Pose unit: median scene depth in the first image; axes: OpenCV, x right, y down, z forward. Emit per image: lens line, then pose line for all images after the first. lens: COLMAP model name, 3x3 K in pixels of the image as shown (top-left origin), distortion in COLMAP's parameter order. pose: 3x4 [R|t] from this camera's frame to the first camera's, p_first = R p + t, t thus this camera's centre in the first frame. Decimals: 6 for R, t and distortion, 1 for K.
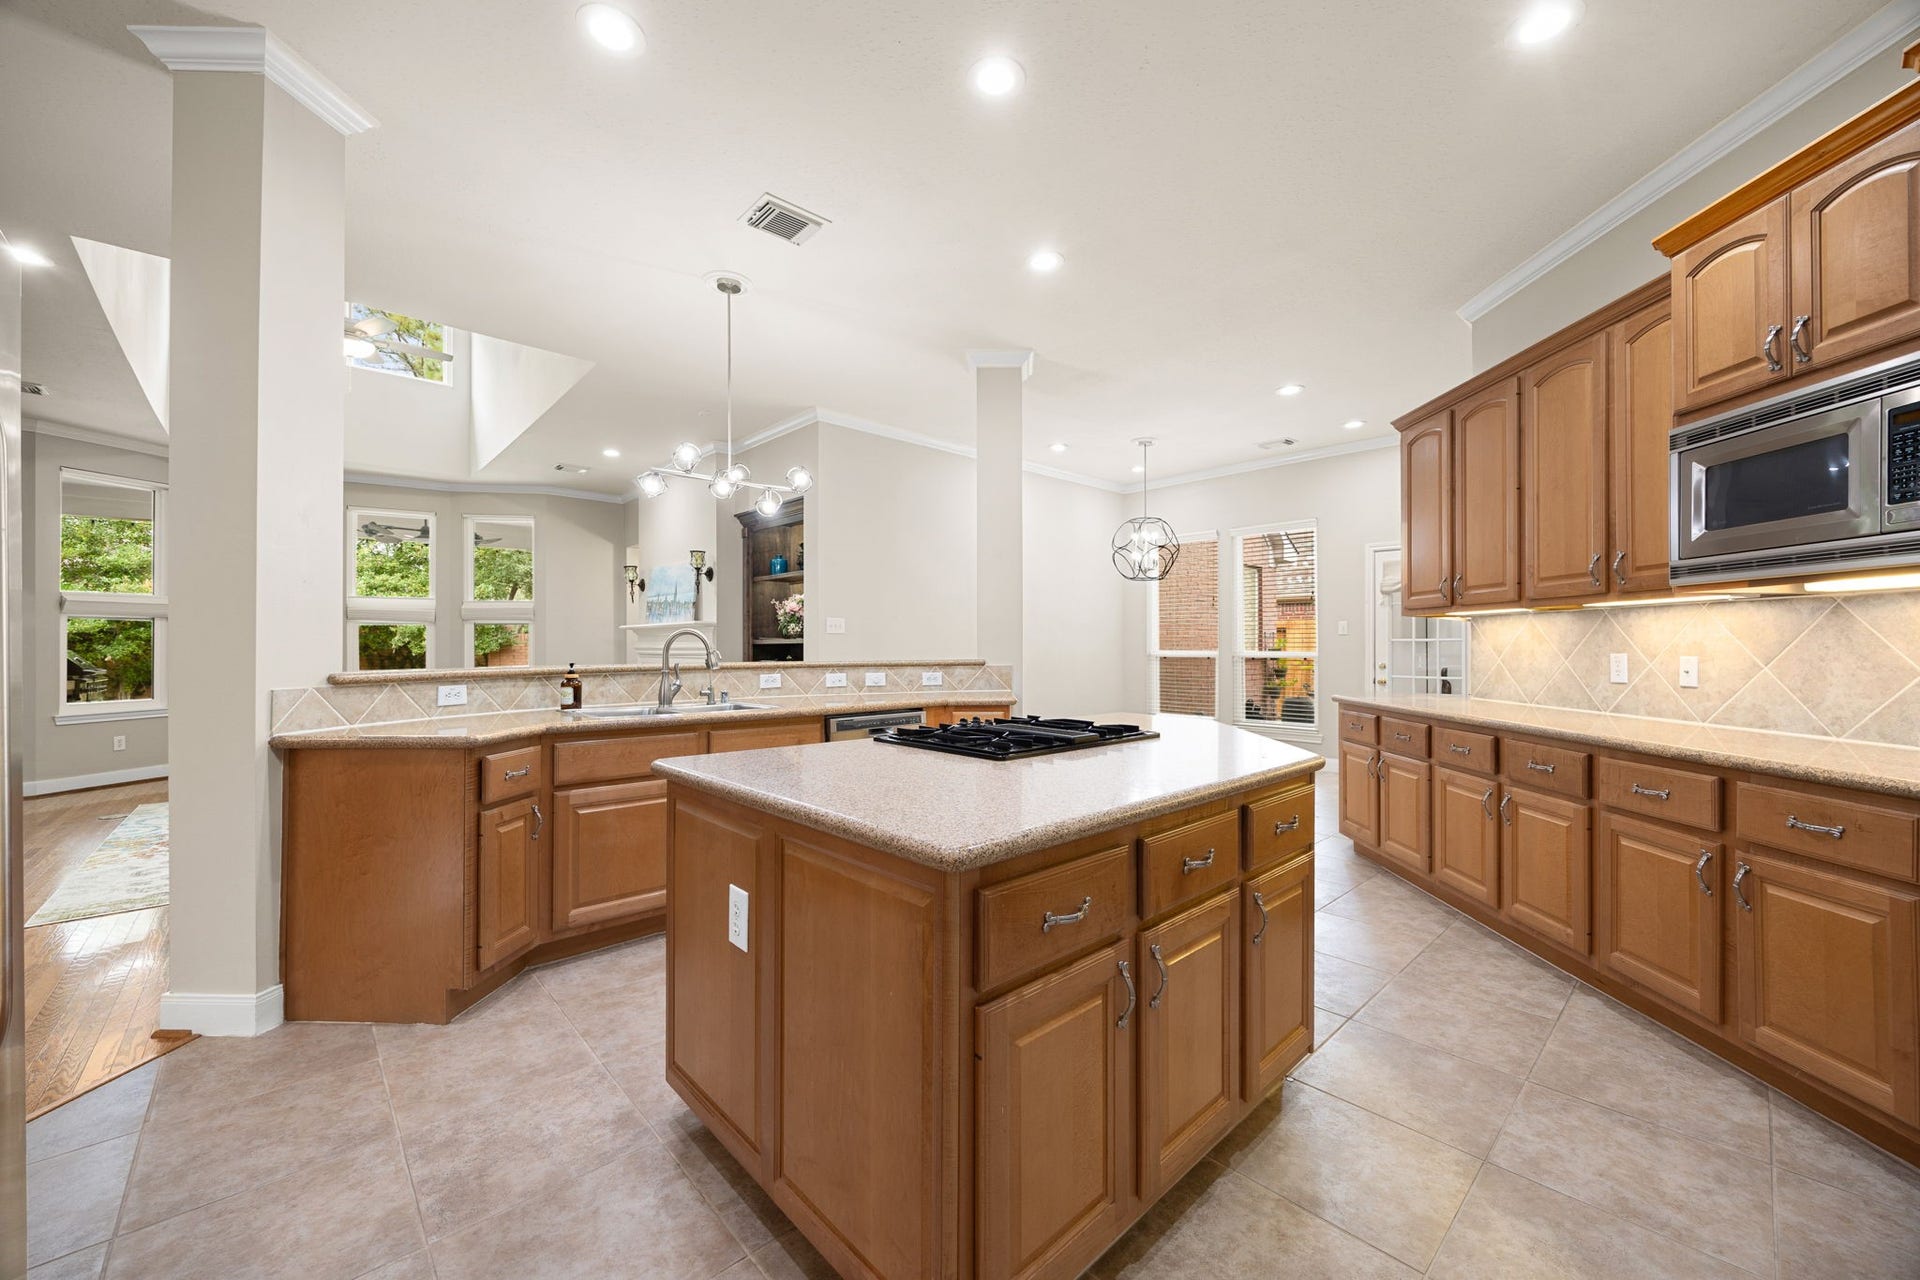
lens RADIAL K [[748.6, 0, 951.5], [0, 748.6, 638.6], [0, 0, 1]] dist [0.000132, -0.000043]
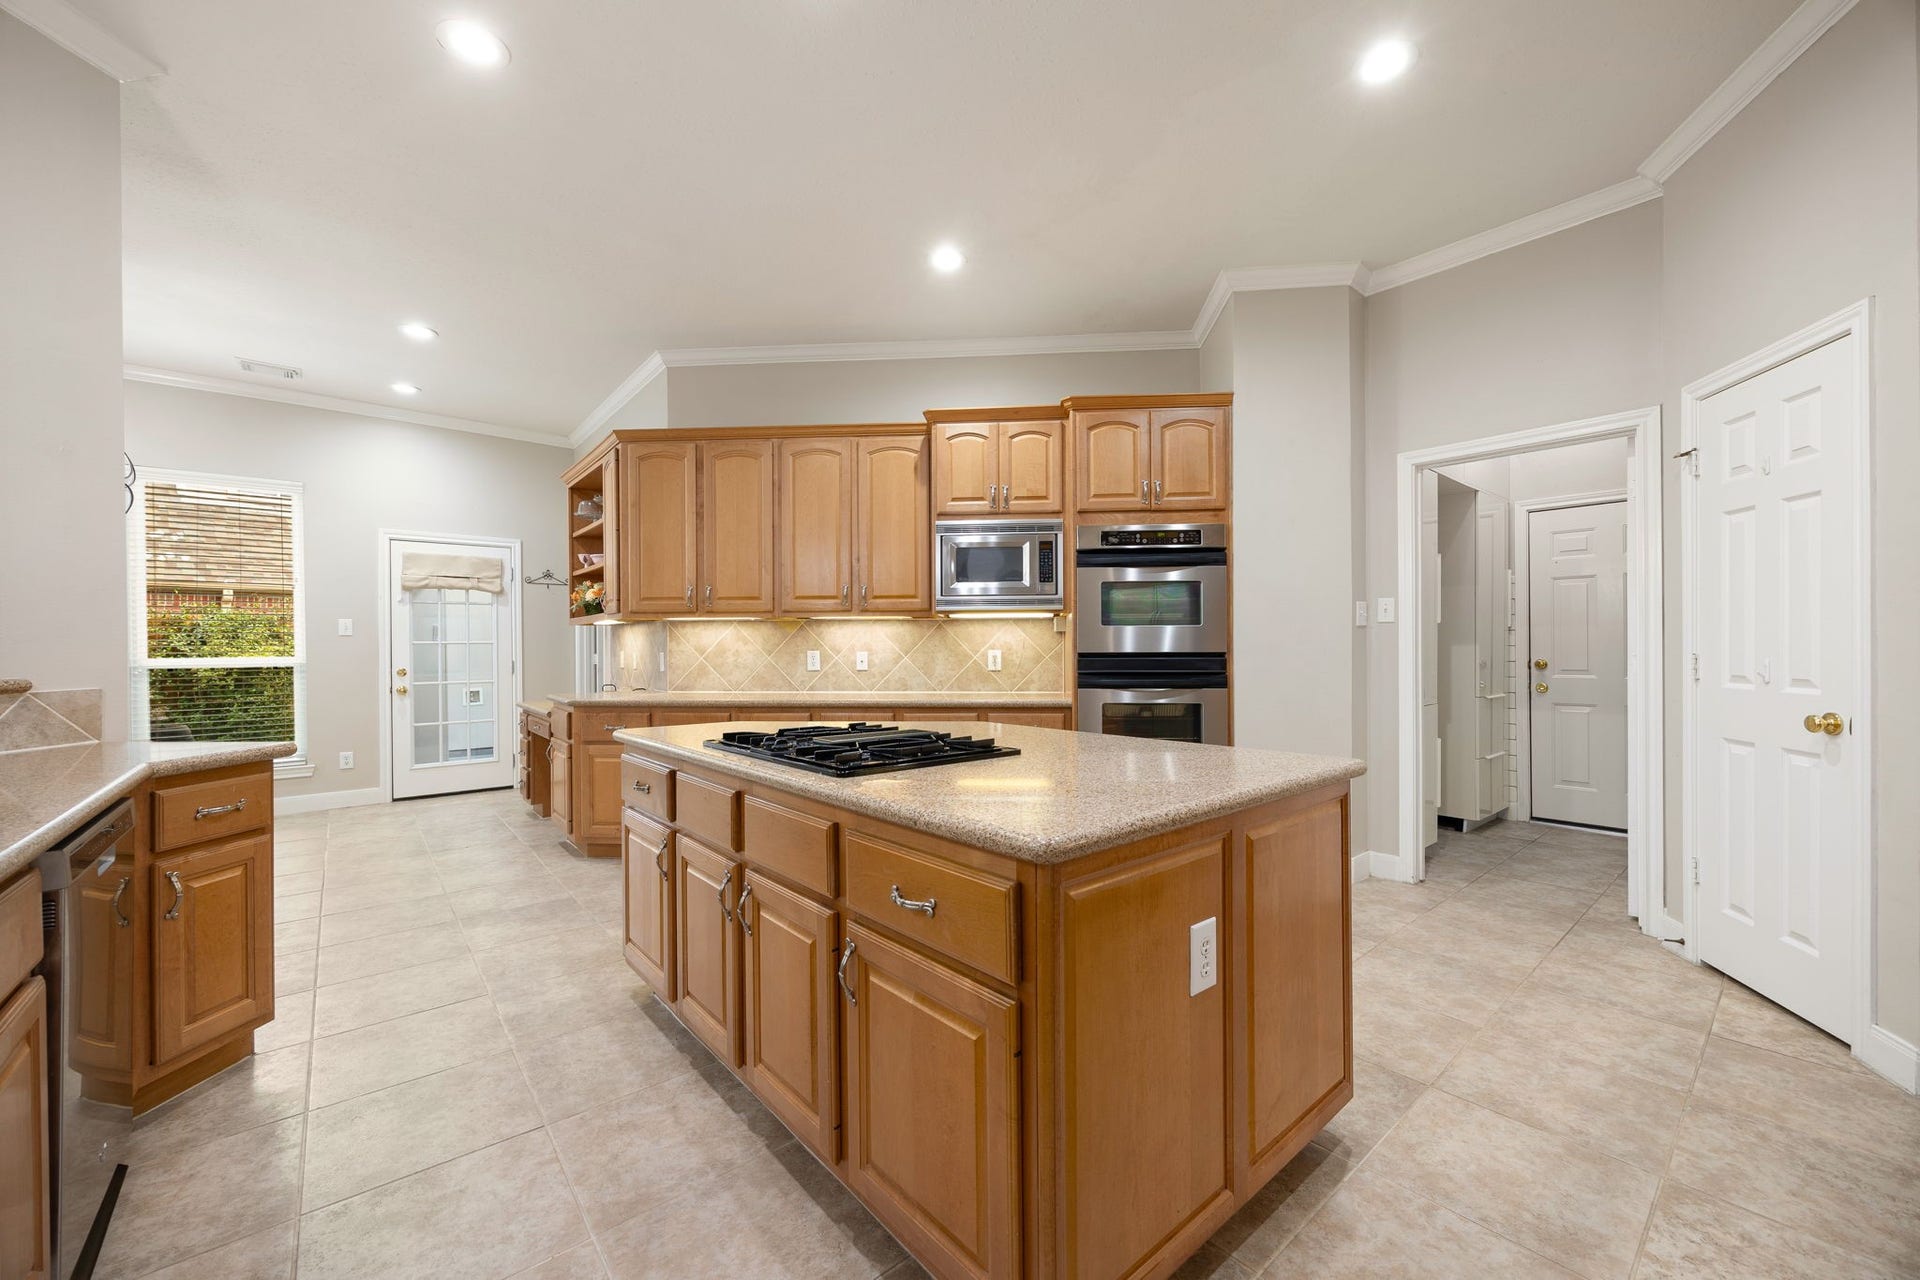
lens RADIAL K [[754.7, 0, 979.5], [0, 754.7, 648.7], [0, 0, 1]] dist [0.000253, -0.000134]
pose [[0.009930, -0.000428, 0.999951, -0.583265], [-0.000605, 1.000000, 0.000434, 0.013623], [-0.999951, -0.000609, 0.009929, 0.637217]]
